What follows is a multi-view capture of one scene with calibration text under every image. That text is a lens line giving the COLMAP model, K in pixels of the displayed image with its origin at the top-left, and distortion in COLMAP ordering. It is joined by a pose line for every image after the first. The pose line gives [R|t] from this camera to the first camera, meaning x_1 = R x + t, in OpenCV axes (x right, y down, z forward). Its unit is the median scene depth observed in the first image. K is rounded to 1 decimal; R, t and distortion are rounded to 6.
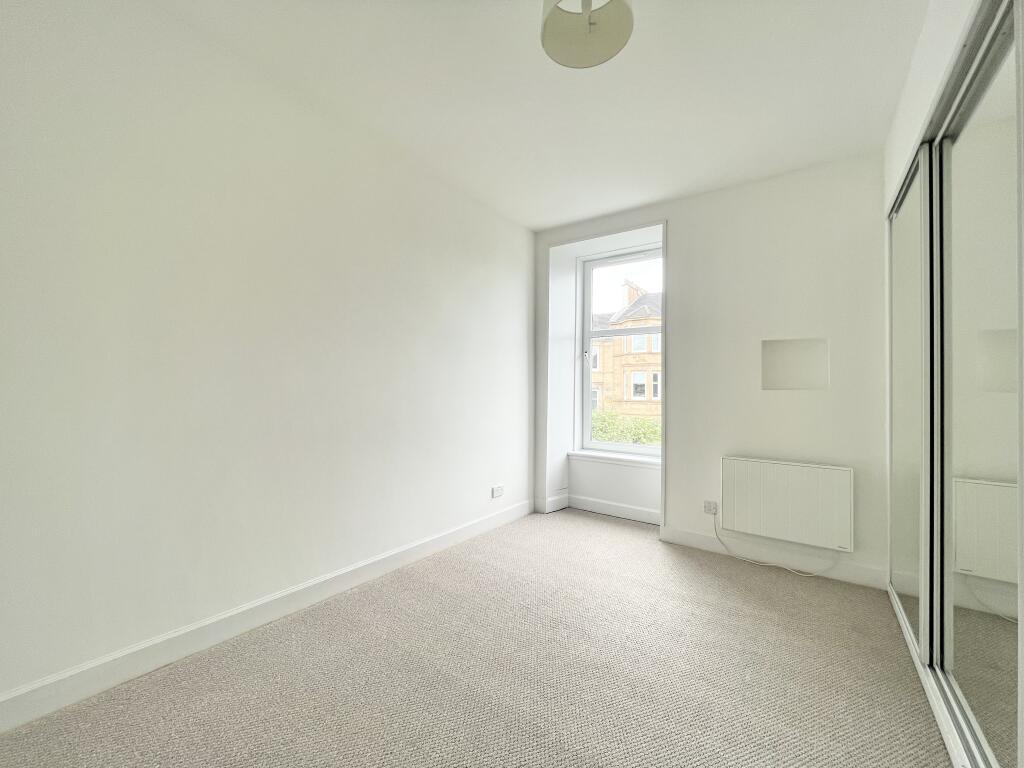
lens RADIAL K [[417.0, 0, 516.7], [0, 417.0, 379.3], [0, 0, 1]] dist [-0.003444, -0.000321]
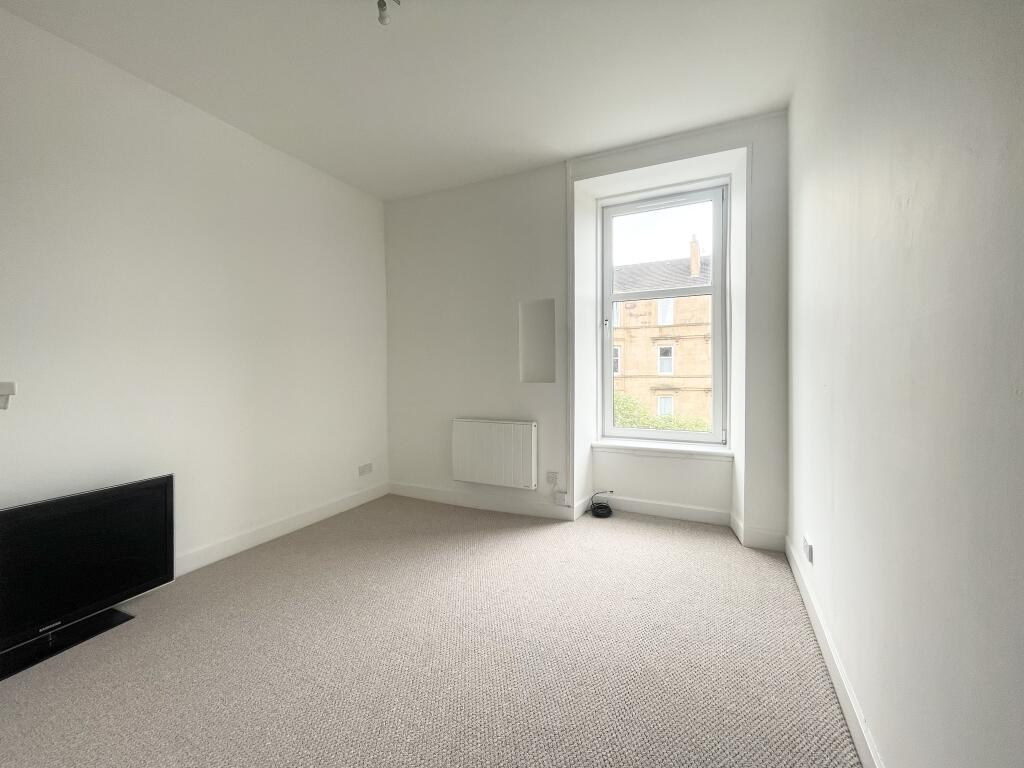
lens RADIAL K [[417.0, 0, 513.1], [0, 417.0, 381.7], [0, 0, 1]] dist [-0.003444, -0.000321]
pose [[0.983696, -0.034301, 0.176537, -0.168134], [0.023841, 0.997851, 0.061038, 0.000459], [-0.178252, -0.055834, 0.982400, 0.229678]]
